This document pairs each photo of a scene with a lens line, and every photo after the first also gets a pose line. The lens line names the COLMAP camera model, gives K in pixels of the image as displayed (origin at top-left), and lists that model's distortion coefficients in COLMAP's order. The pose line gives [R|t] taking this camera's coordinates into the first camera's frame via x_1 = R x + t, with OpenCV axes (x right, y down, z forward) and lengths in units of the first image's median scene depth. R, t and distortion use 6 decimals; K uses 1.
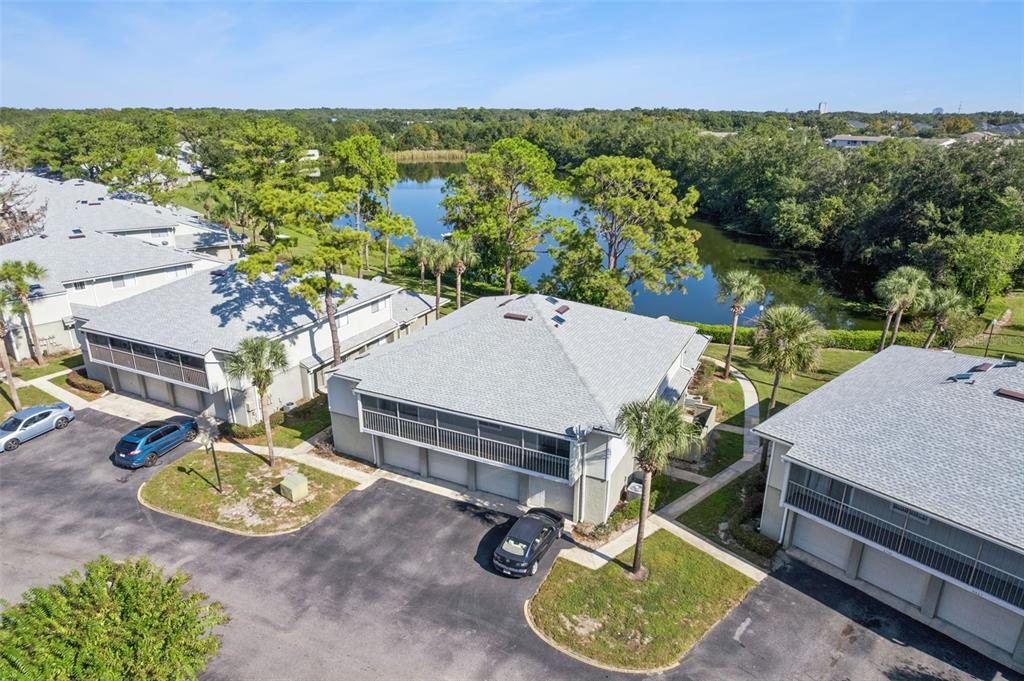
lens RADIAL K [[636.6, 0, 521.6], [0, 636.6, 340.1], [0, 0, 1]] dist [-0.079312, 0.069516]
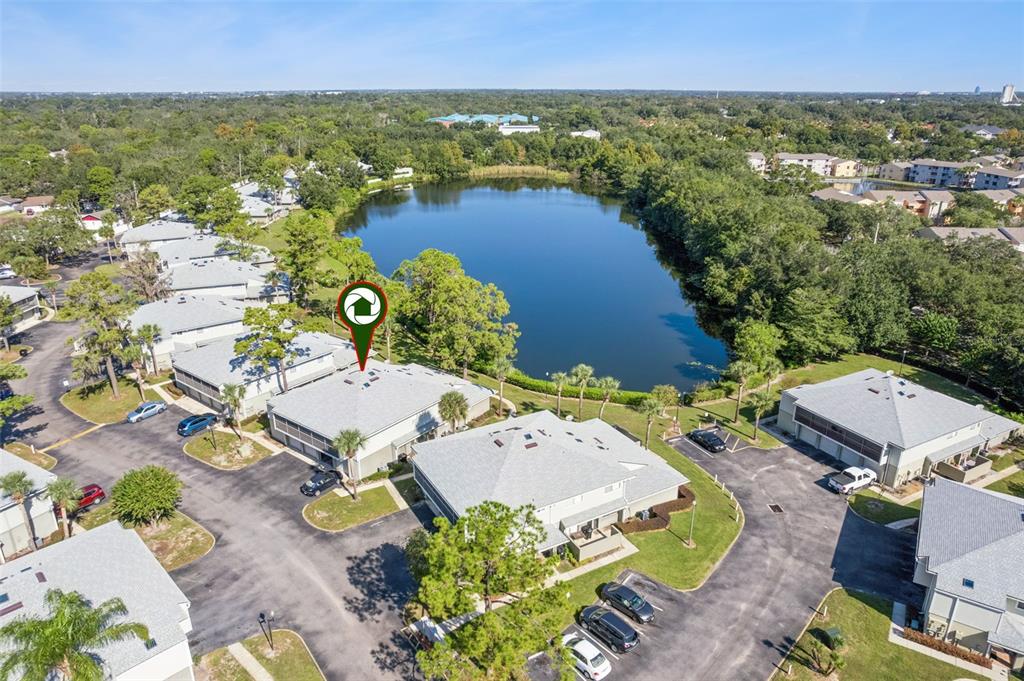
lens RADIAL K [[636.6, 0, 521.6], [0, 636.6, 340.1], [0, 0, 1]] dist [-0.079312, 0.069516]
pose [[0.982445, 0.068144, -0.173663, 0.880796], [-0.065724, 0.997644, 0.019656, -0.246665], [0.174593, -0.007897, 0.984609, -0.939991]]
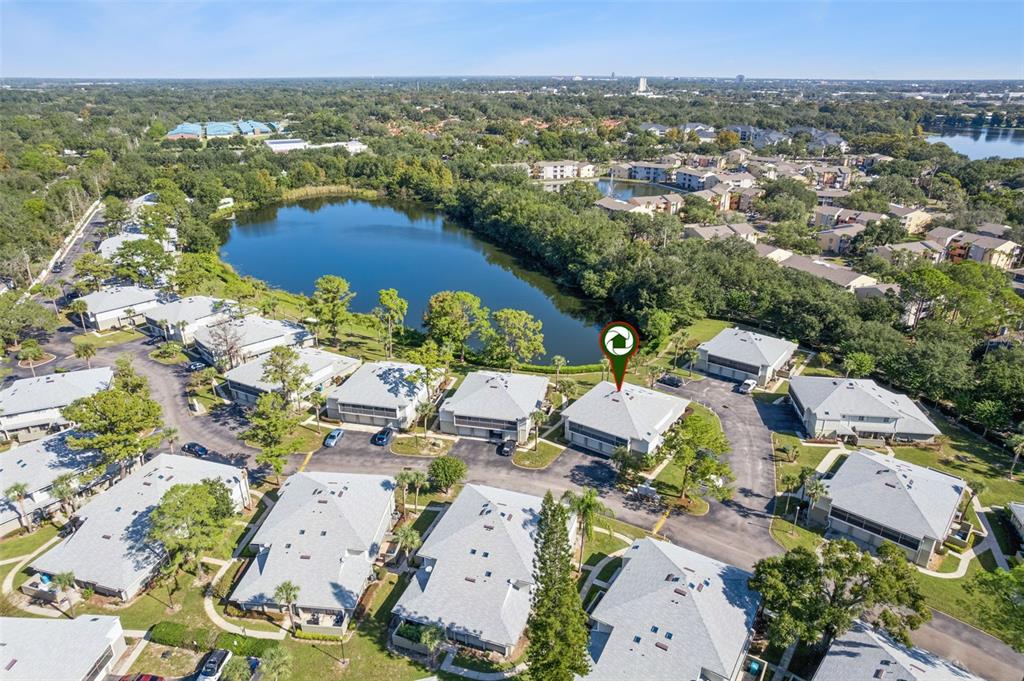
lens RADIAL K [[588.9, 0, 512.0], [0, 588.9, 340.5], [0, 0, 1]] dist [-0.042217, 0.000106]
pose [[0.974293, -0.090332, 0.206380, -0.526578], [0.081112, 0.995310, 0.052722, -0.428814], [-0.210174, -0.034627, 0.977051, -2.036171]]
